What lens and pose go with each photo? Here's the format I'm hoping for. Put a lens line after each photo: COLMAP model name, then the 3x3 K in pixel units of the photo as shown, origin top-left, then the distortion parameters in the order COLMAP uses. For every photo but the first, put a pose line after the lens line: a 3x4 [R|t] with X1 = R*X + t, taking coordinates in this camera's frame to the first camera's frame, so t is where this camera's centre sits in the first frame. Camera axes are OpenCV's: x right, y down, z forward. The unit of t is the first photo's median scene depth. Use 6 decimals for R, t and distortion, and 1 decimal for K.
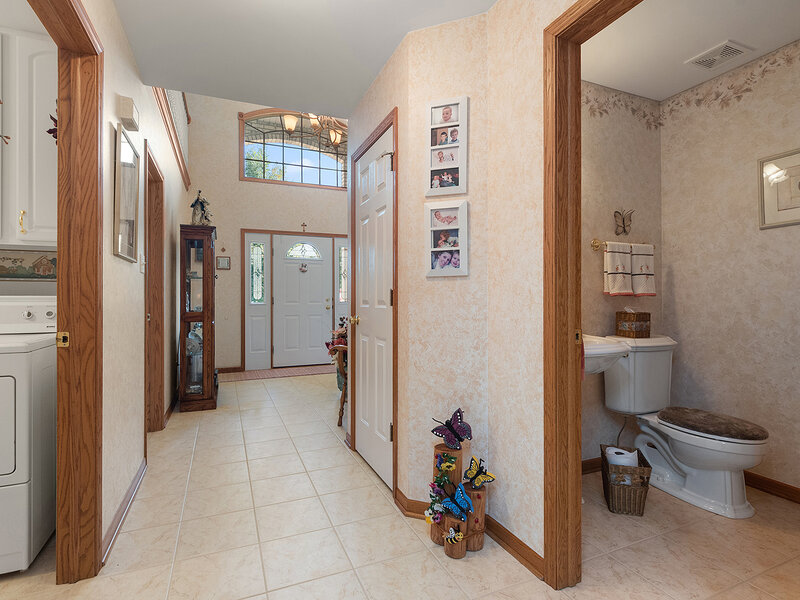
lens RADIAL K [[410.0, 0, 399.5], [0, 410.0, 298.9], [0, 0, 1]] dist [-0.005134, -0.001685]
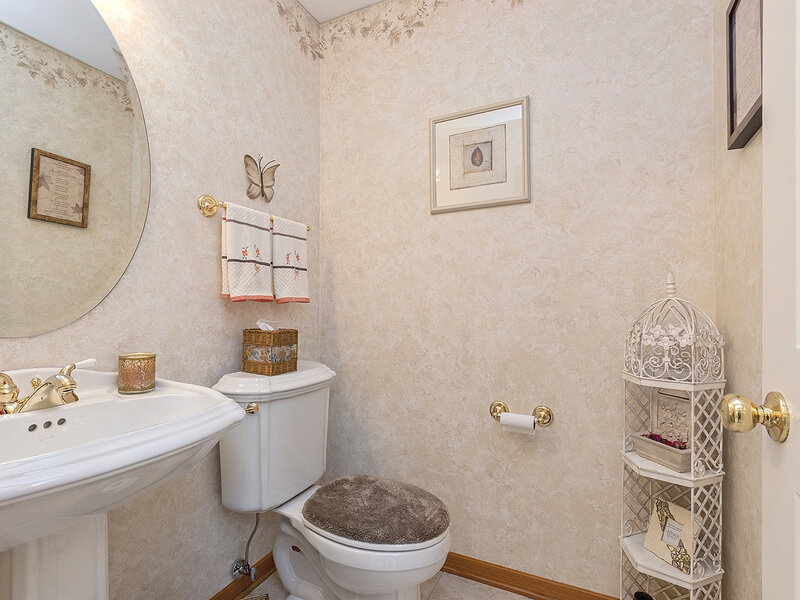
lens RADIAL K [[401.3, 0, 398.1], [0, 401.3, 299.0], [0, 0, 1]] dist [-0.000903, -0.000612]
pose [[0.752486, 0.016642, 0.658398, 0.325602], [-0.003857, 0.999775, -0.020863, 0.000419], [-0.658597, 0.013159, 0.752381, 0.443570]]
